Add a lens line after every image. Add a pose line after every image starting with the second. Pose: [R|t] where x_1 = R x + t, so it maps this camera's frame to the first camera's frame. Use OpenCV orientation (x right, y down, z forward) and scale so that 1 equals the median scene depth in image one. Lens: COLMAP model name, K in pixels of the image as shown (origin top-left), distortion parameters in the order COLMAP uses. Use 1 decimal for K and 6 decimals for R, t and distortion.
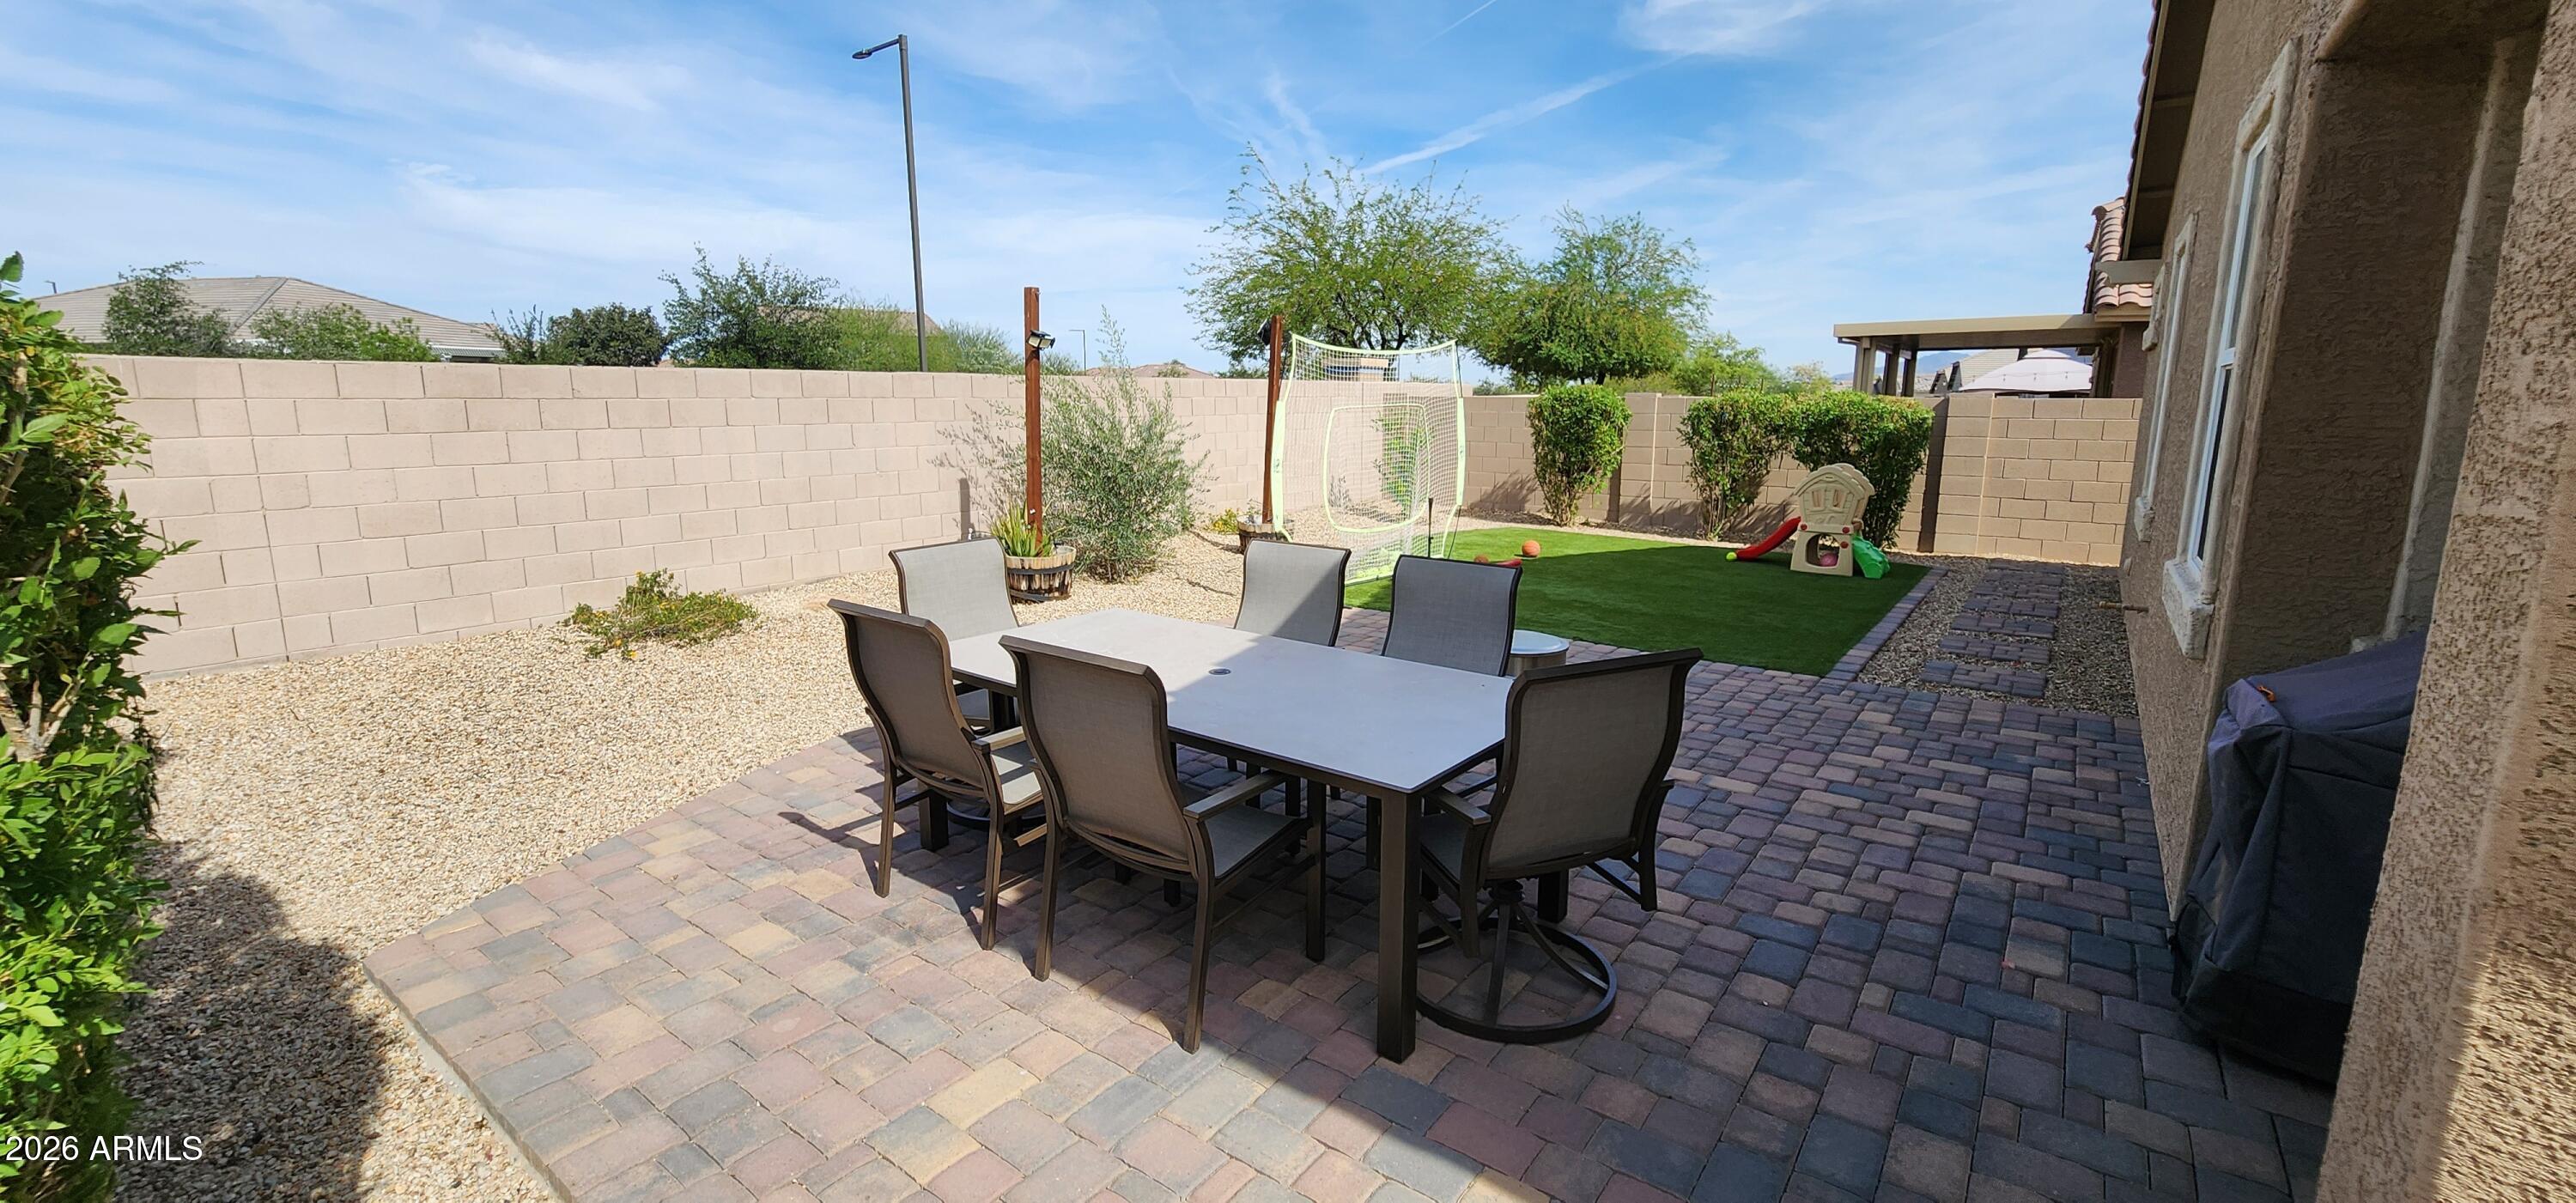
lens RADIAL K [[1070.8, 0, 1289.9], [0, 1070.8, 580.8], [0, 0, 1]] dist [-0.000030, 0.000095]
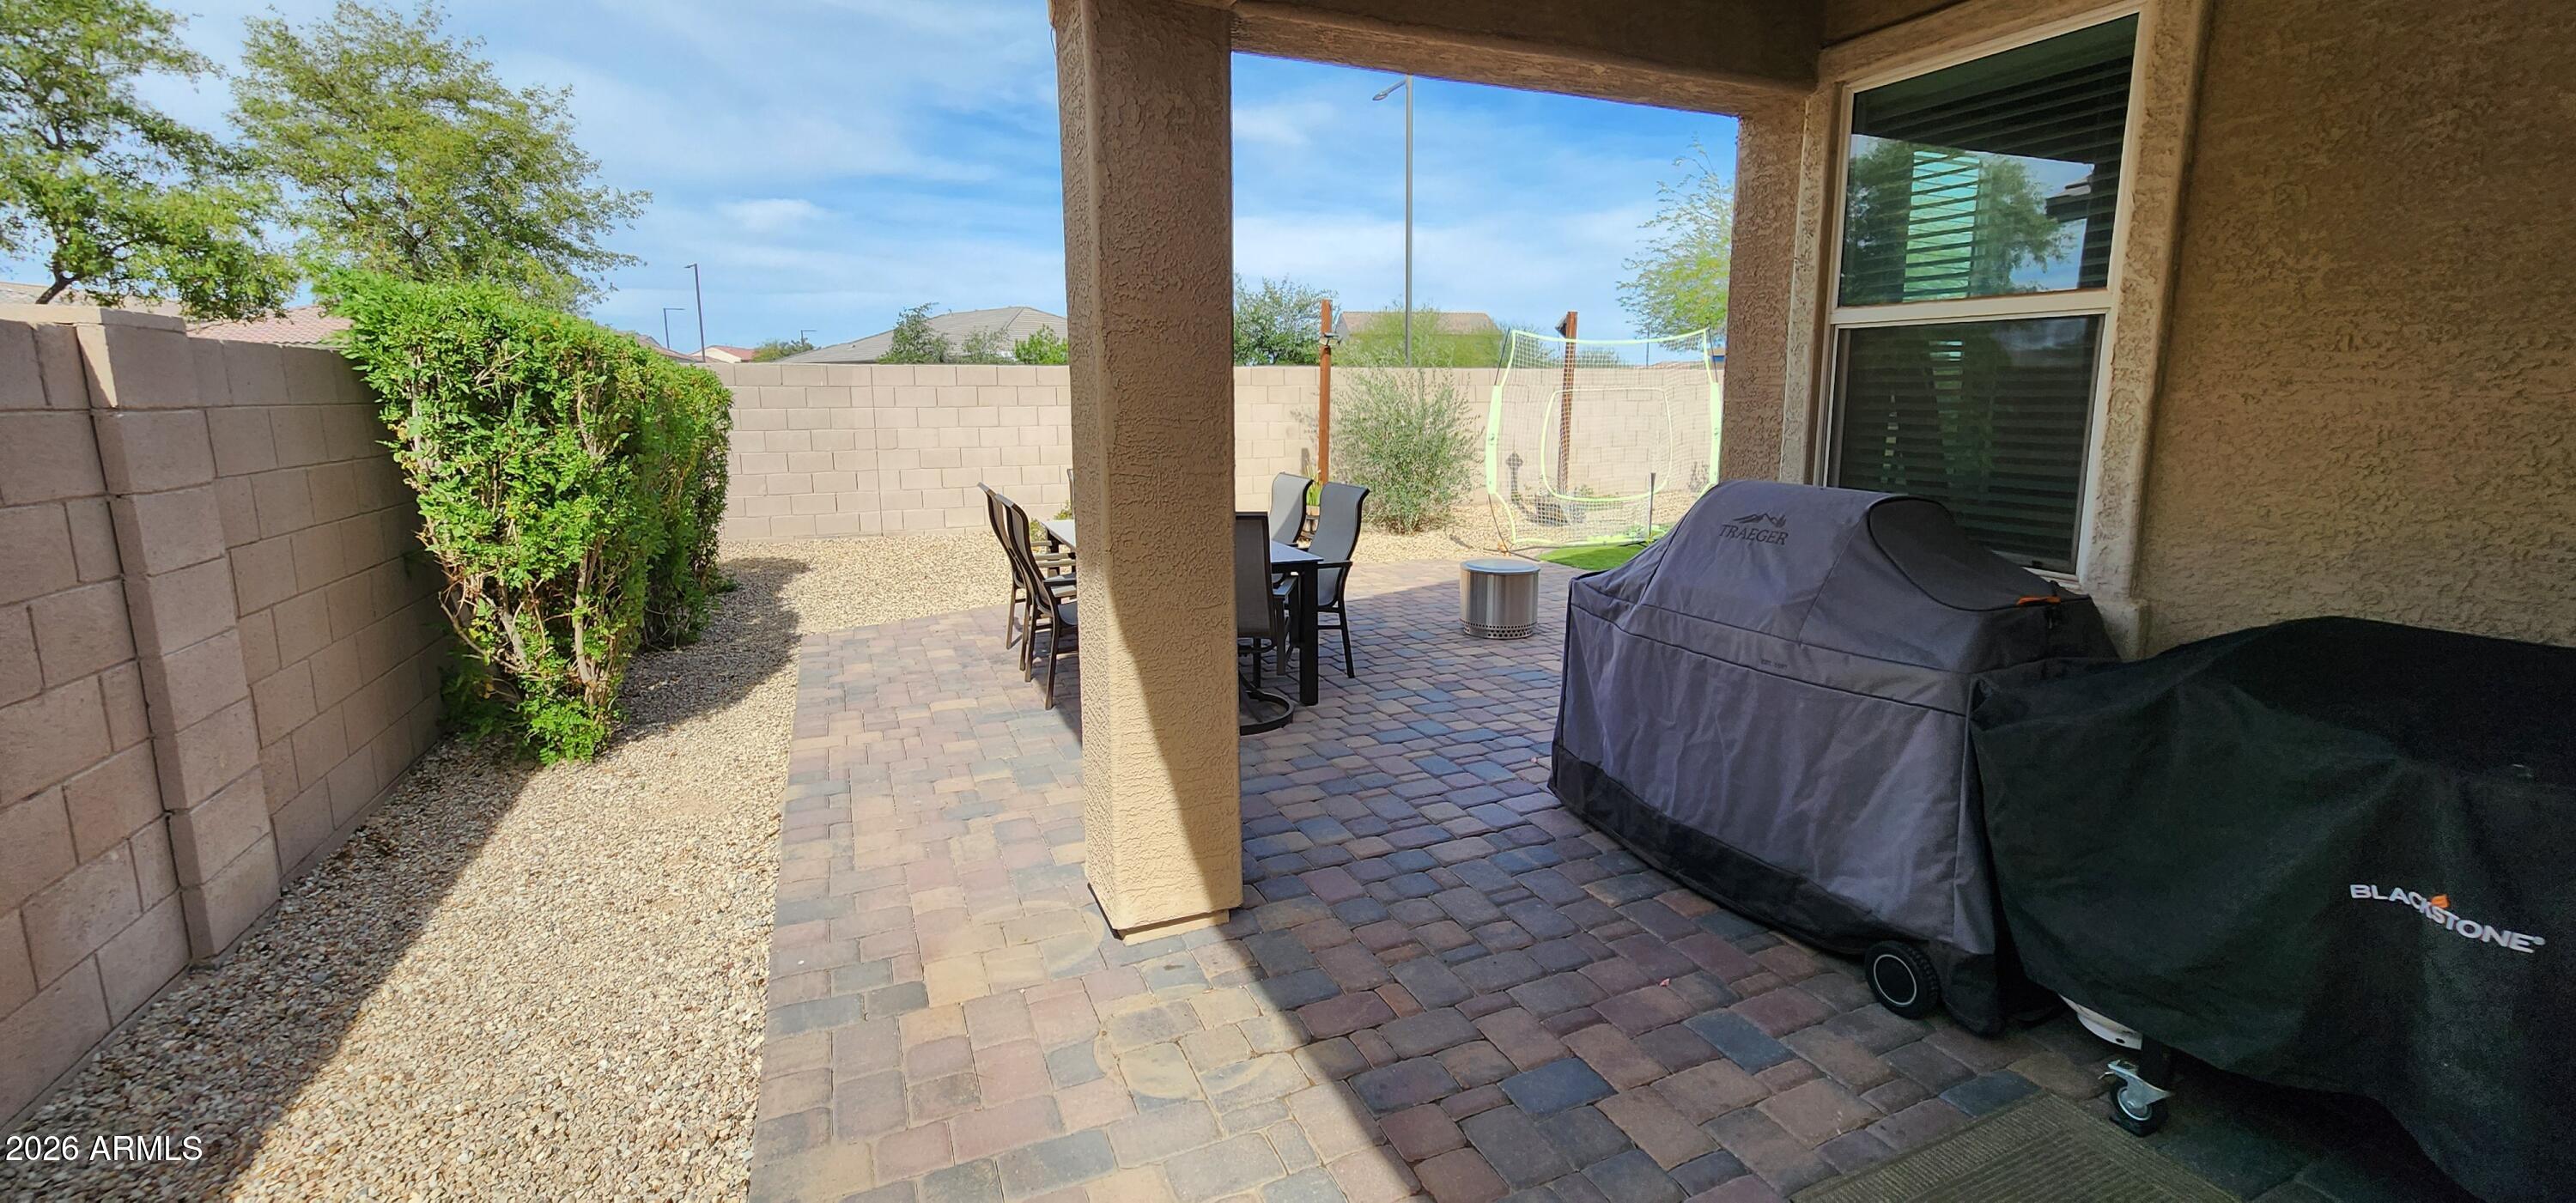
lens RADIAL K [[1070.8, 0, 1289.9], [0, 1070.8, 580.8], [0, 0, 1]] dist [-0.000030, 0.000095]
pose [[0.867467, 0.080814, -0.490887, 0.442939], [-0.078489, 0.996592, 0.025366, 0.044393], [0.491264, 0.016526, 0.870854, -0.174302]]
